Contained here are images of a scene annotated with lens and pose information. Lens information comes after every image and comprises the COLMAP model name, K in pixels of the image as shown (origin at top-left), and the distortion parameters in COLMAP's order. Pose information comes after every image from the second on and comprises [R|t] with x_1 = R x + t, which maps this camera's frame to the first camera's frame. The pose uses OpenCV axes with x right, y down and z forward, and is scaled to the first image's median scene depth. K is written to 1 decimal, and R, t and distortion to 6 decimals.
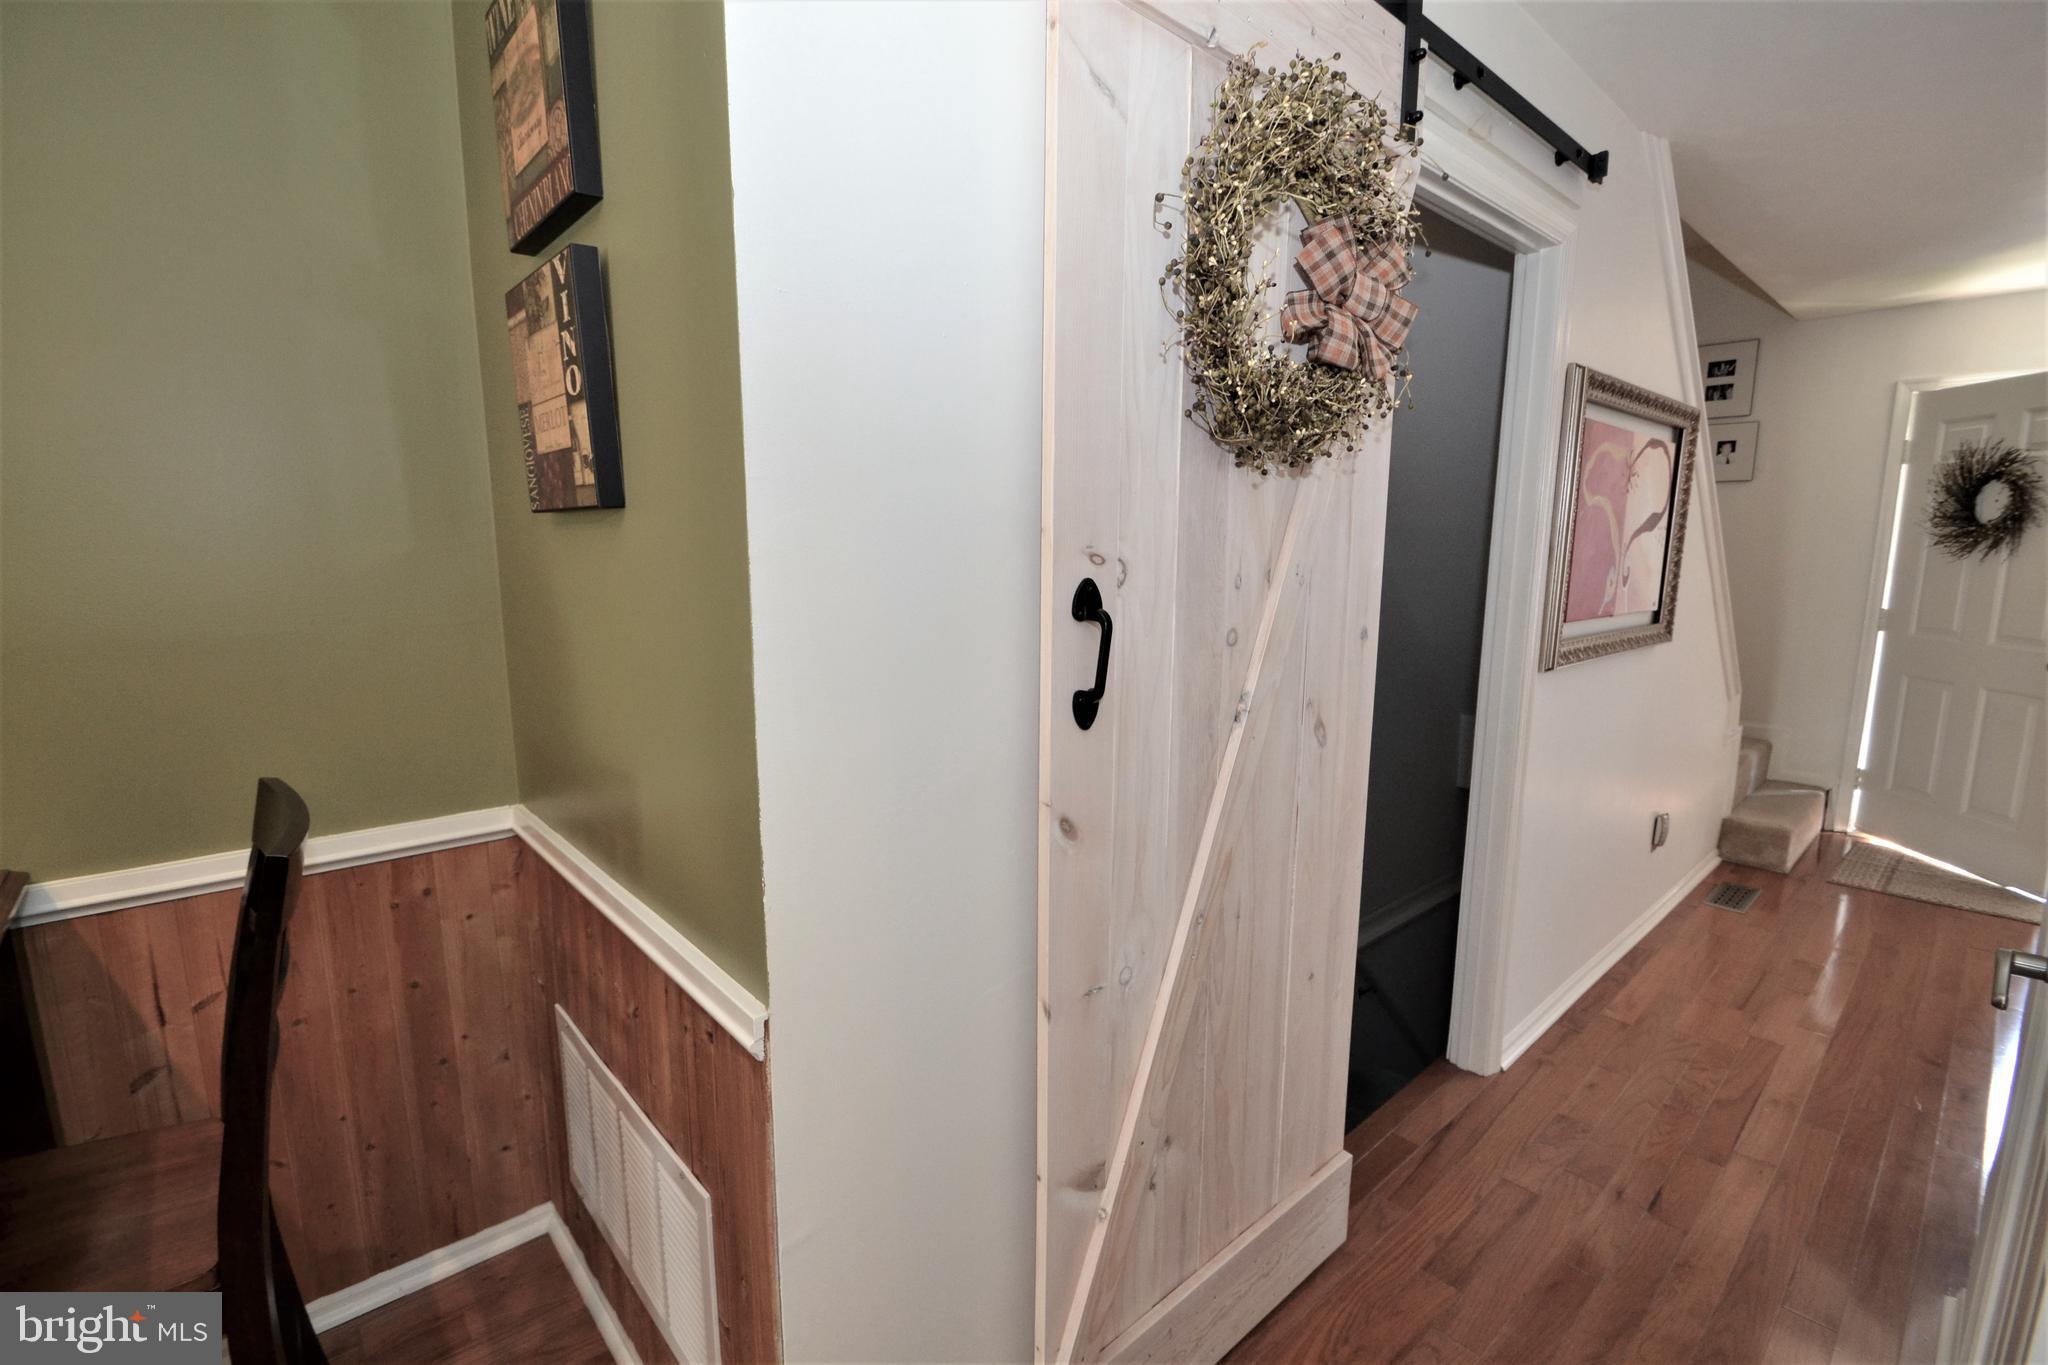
lens RADIAL K [[915.4, 0, 1017.2], [0, 915.4, 698.1], [0, 0, 1]] dist [0.010588, -0.018003]
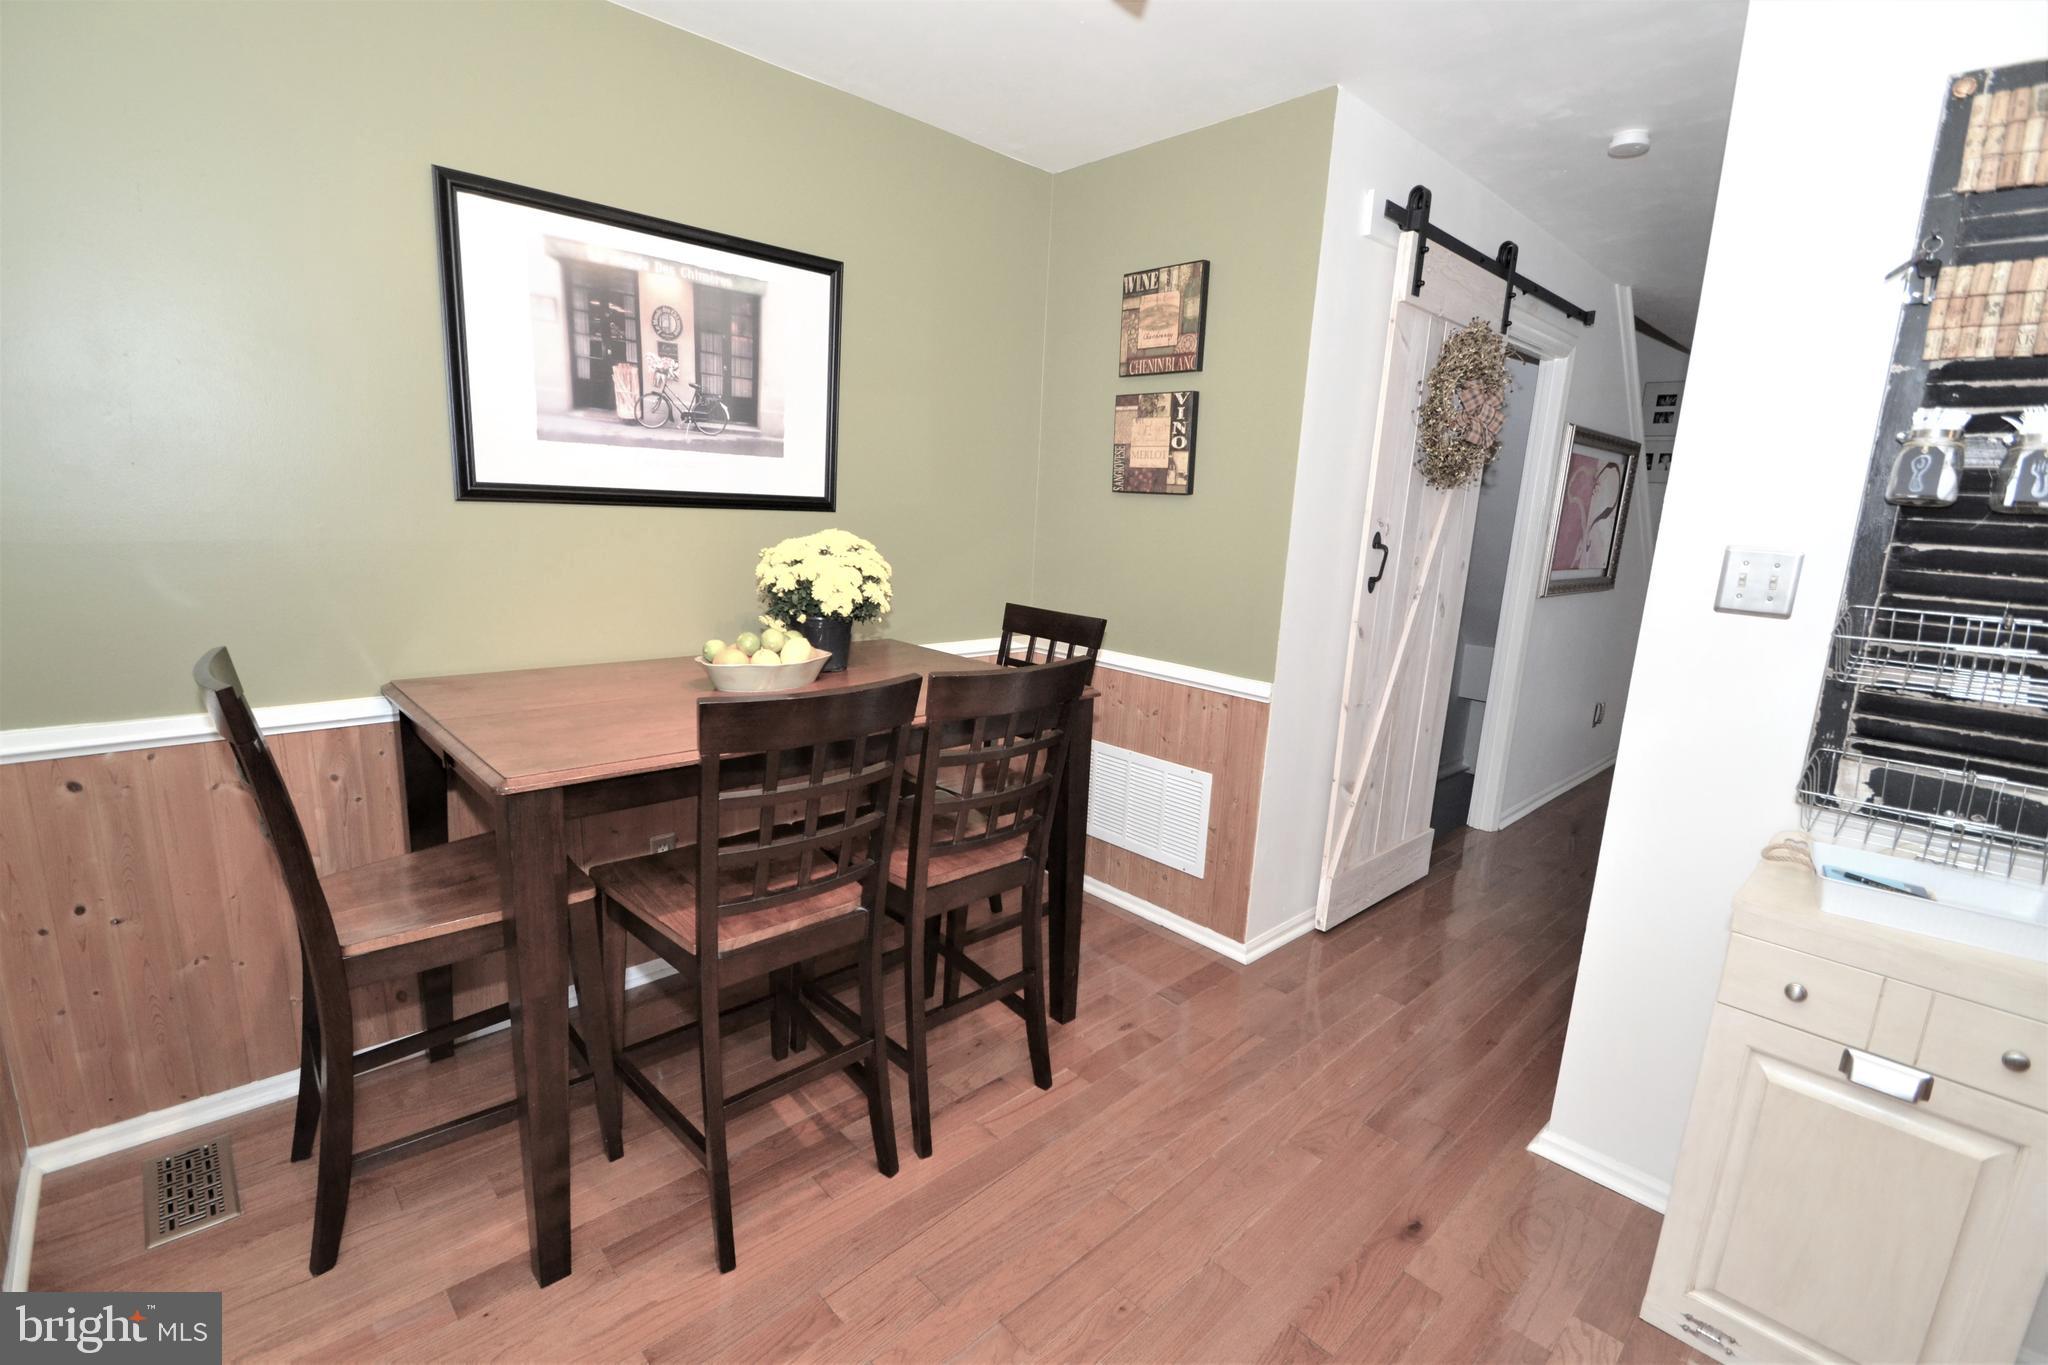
lens RADIAL K [[915.4, 0, 1017.2], [0, 915.4, 698.1], [0, 0, 1]] dist [0.010588, -0.018003]
pose [[0.998645, 0.036664, 0.036931, -0.867111], [-0.038439, 0.998081, 0.048546, 0.210813], [-0.035080, -0.049900, 0.998138, -1.309754]]
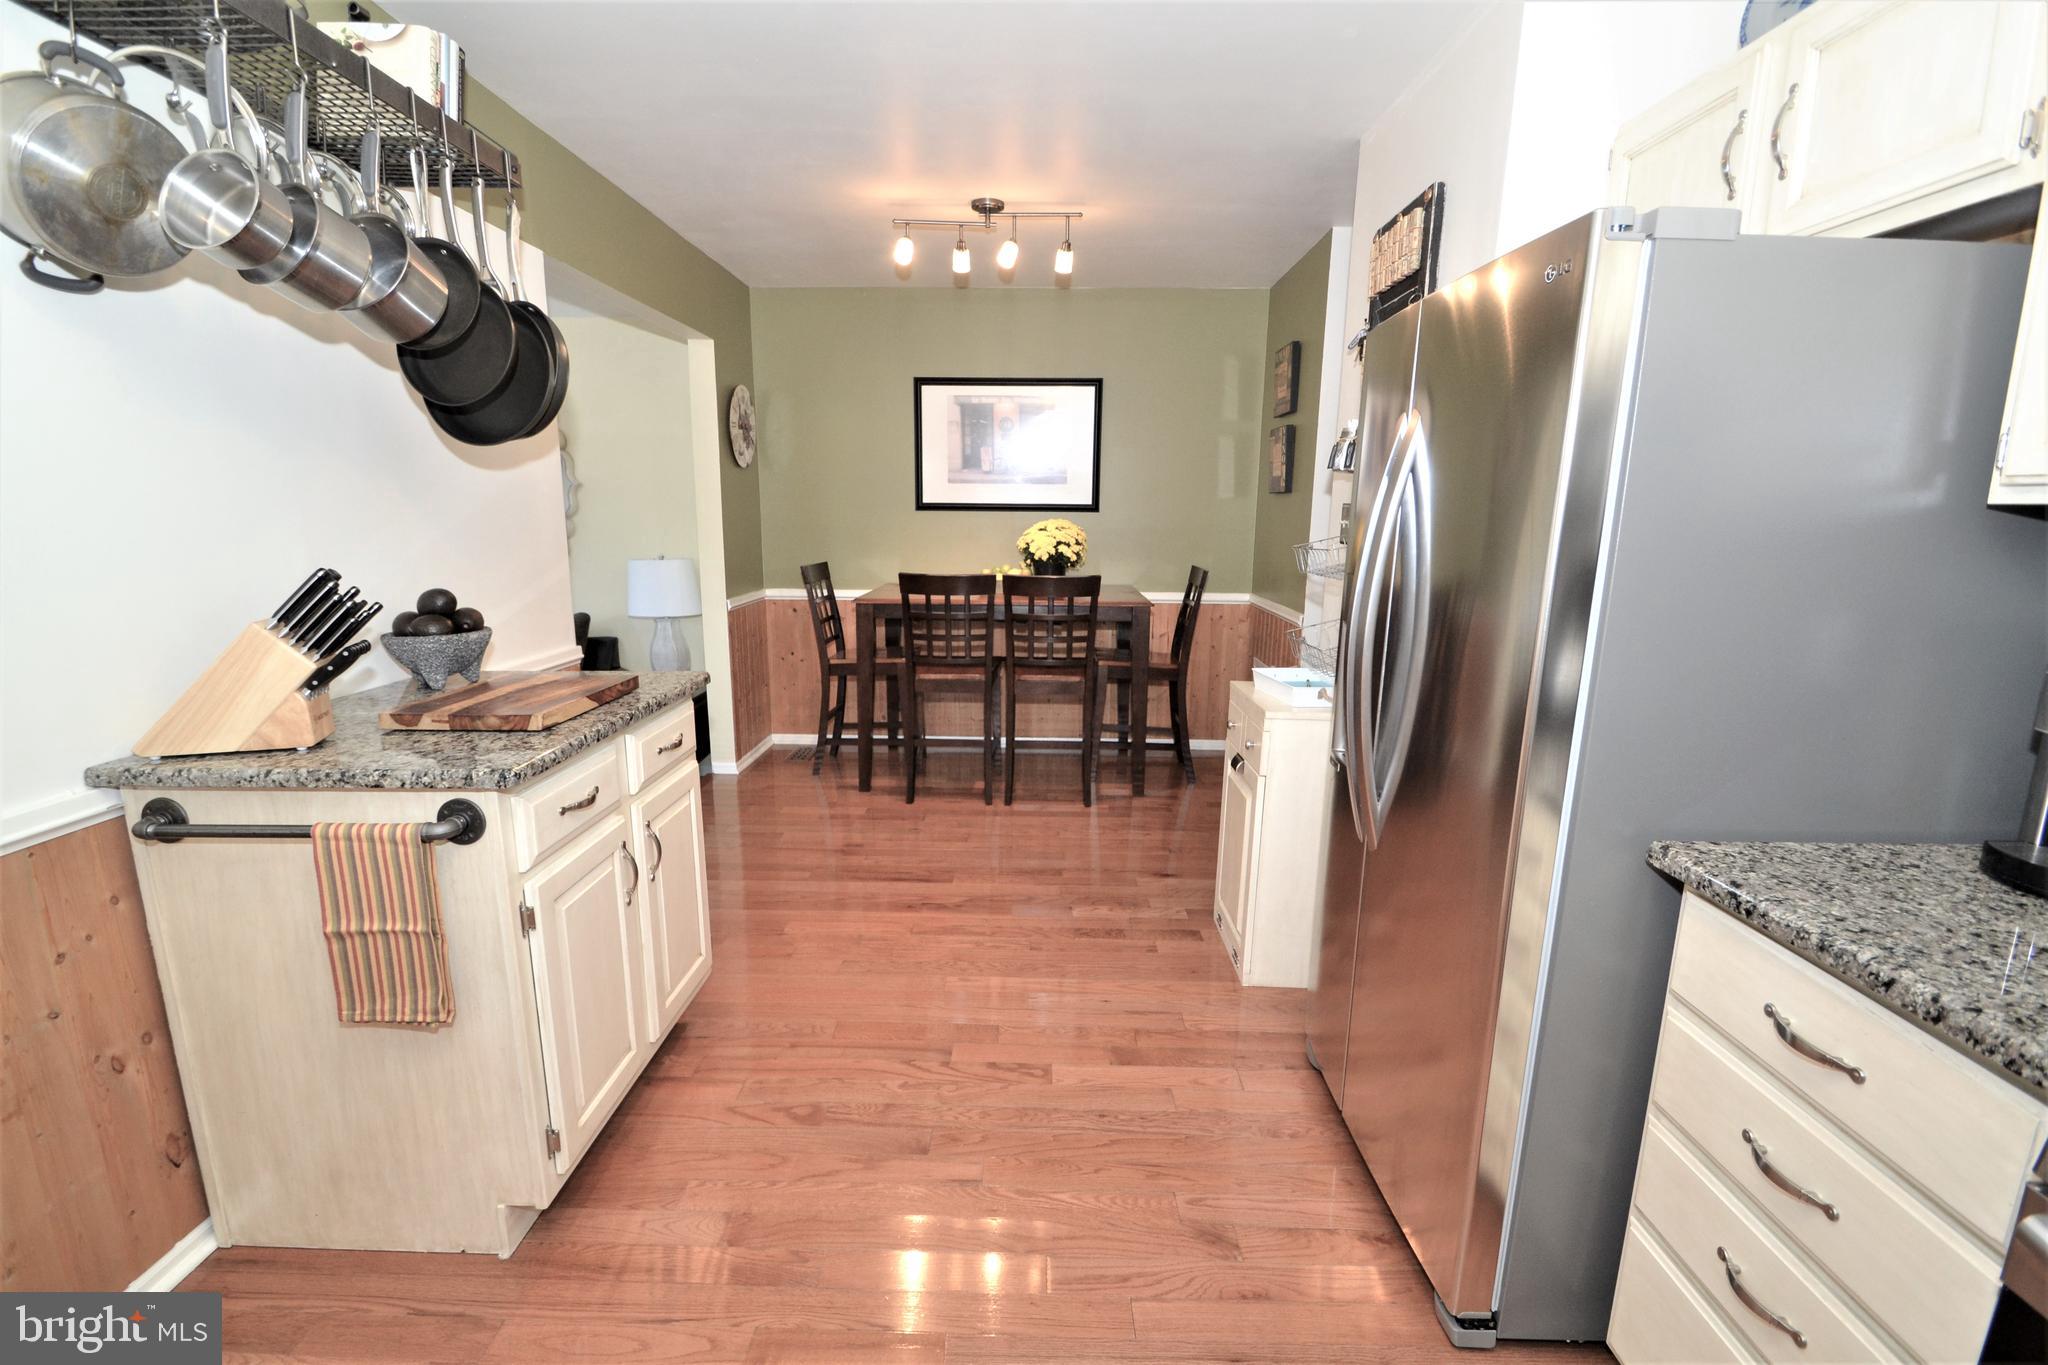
lens RADIAL K [[915.4, 0, 1017.2], [0, 915.4, 698.1], [0, 0, 1]] dist [0.010588, -0.018003]
pose [[0.733151, 0.141811, -0.665116, 1.207116], [-0.117172, 0.989732, 0.081865, 0.398738], [0.669895, 0.017913, 0.742239, -2.231244]]
